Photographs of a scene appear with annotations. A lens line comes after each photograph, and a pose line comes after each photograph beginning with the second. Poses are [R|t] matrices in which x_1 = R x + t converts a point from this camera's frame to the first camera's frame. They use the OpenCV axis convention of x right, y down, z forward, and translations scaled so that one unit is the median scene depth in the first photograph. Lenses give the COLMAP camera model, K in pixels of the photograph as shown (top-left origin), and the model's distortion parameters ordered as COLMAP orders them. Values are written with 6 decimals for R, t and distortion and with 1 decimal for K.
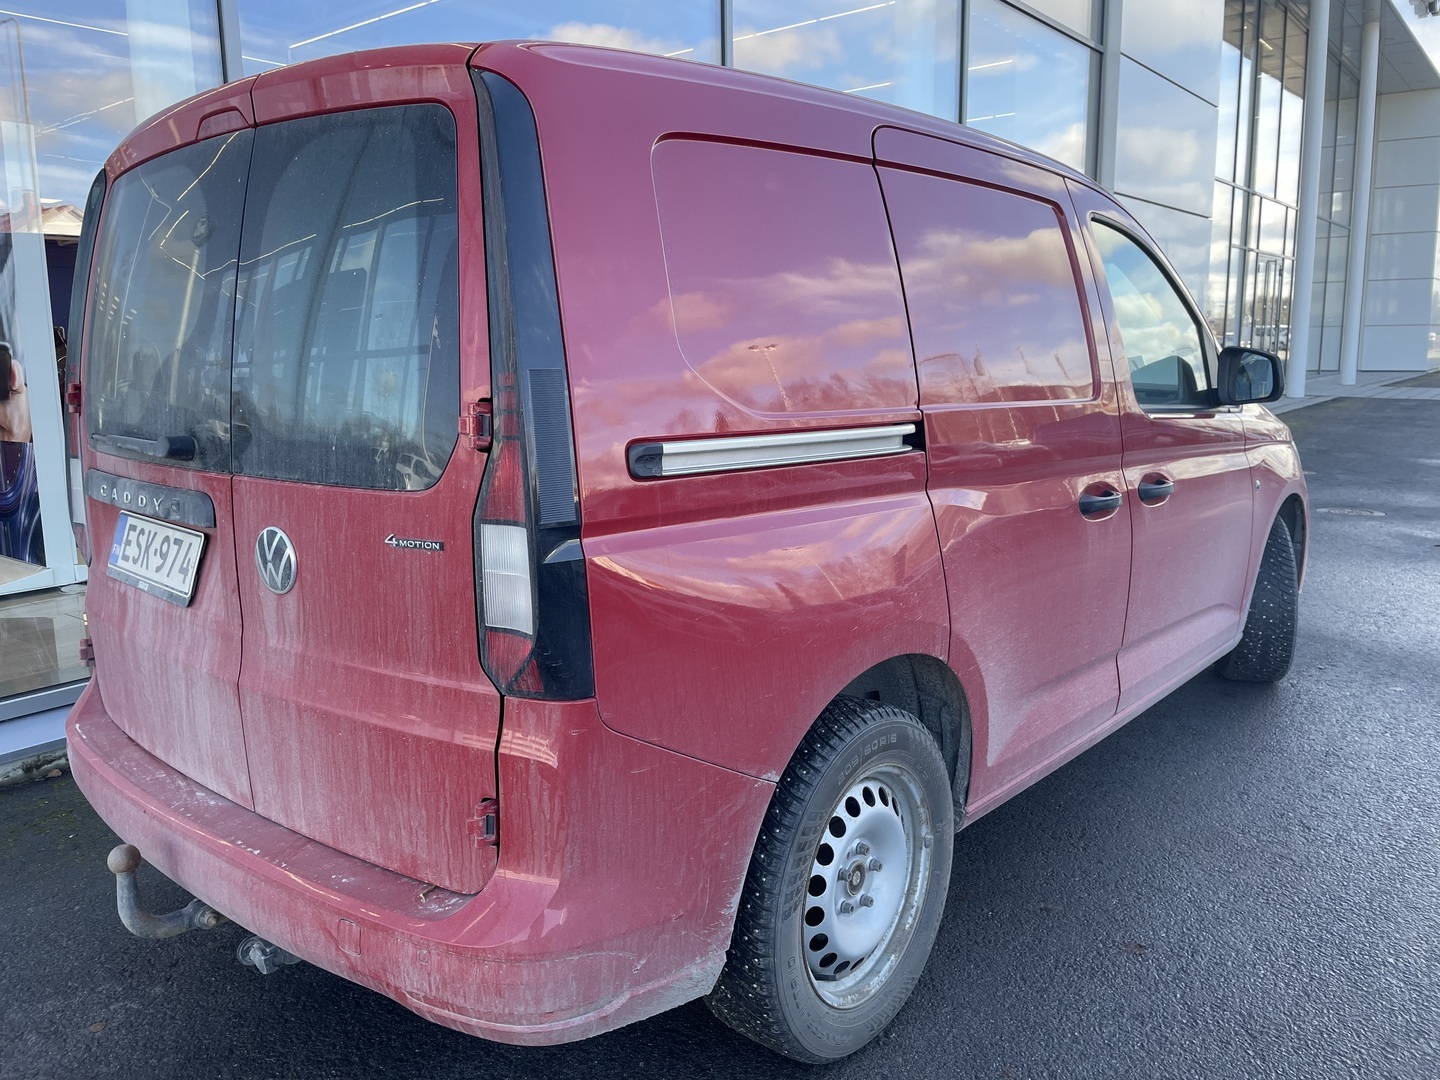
lens RADIAL K [[1081.8, 0, 720.9], [0, 1081.8, 520.0], [0, 0, 1]] dist [0.087420, -0.125847]
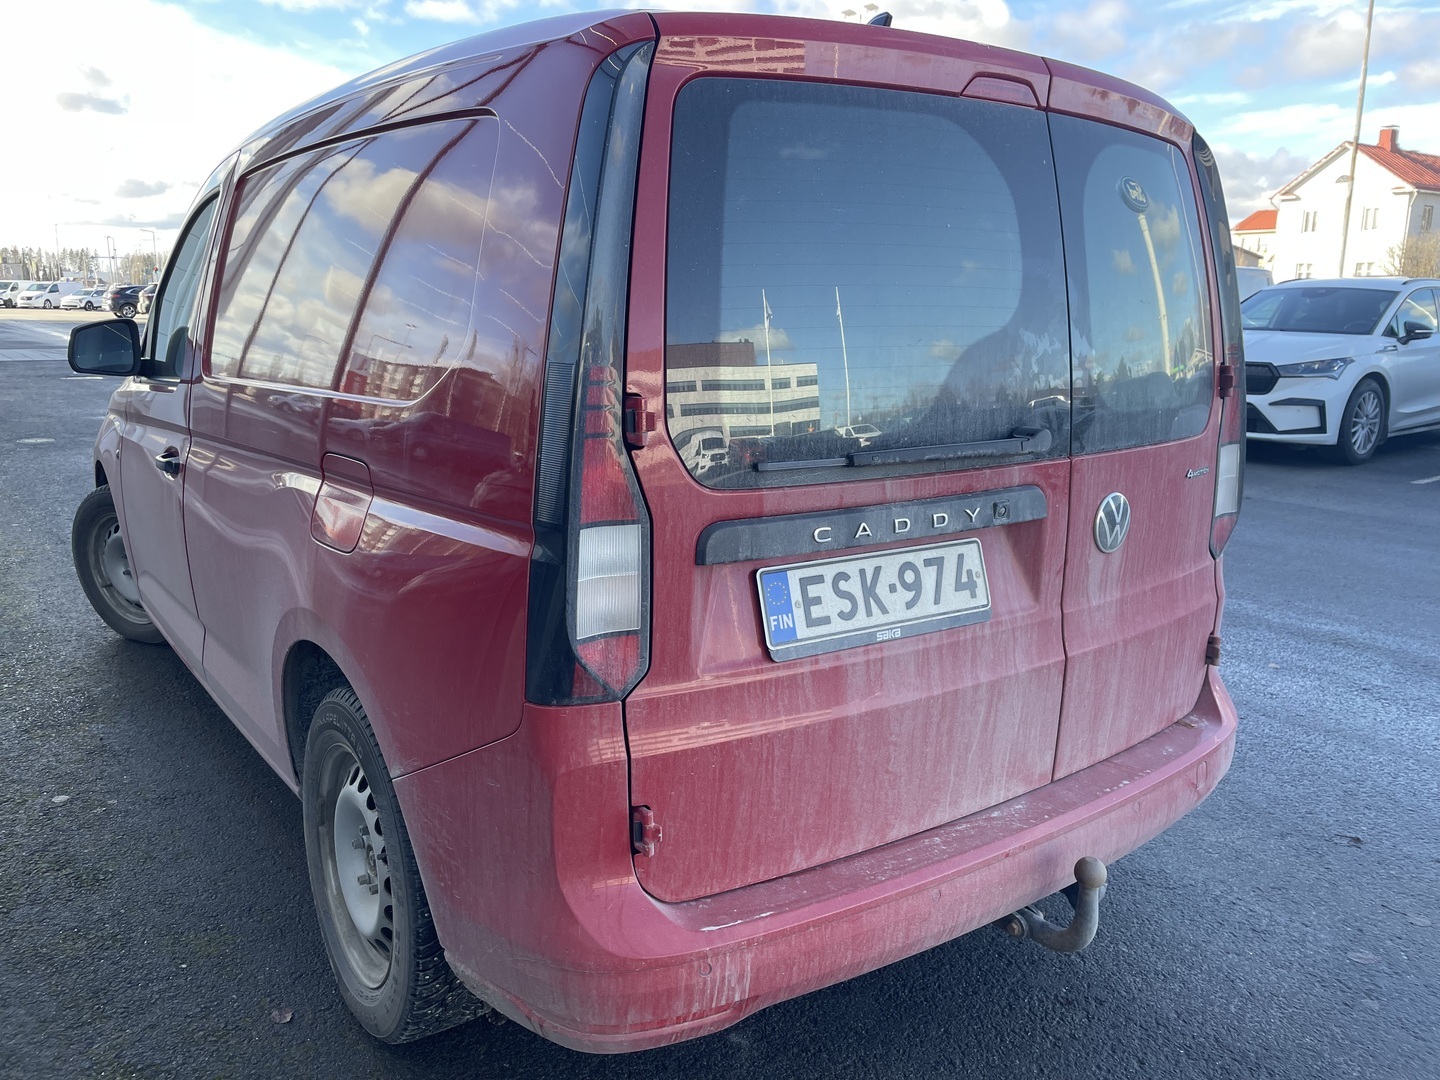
lens RADIAL K [[1081.8, 0, 720.9], [0, 1081.8, 520.0], [0, 0, 1]] dist [0.087420, -0.125847]
pose [[0.235357, -0.178599, 0.955358, -1.380349], [0.143946, 0.978536, 0.147470, -0.165564], [-0.961190, 0.102812, 0.256014, 0.969693]]
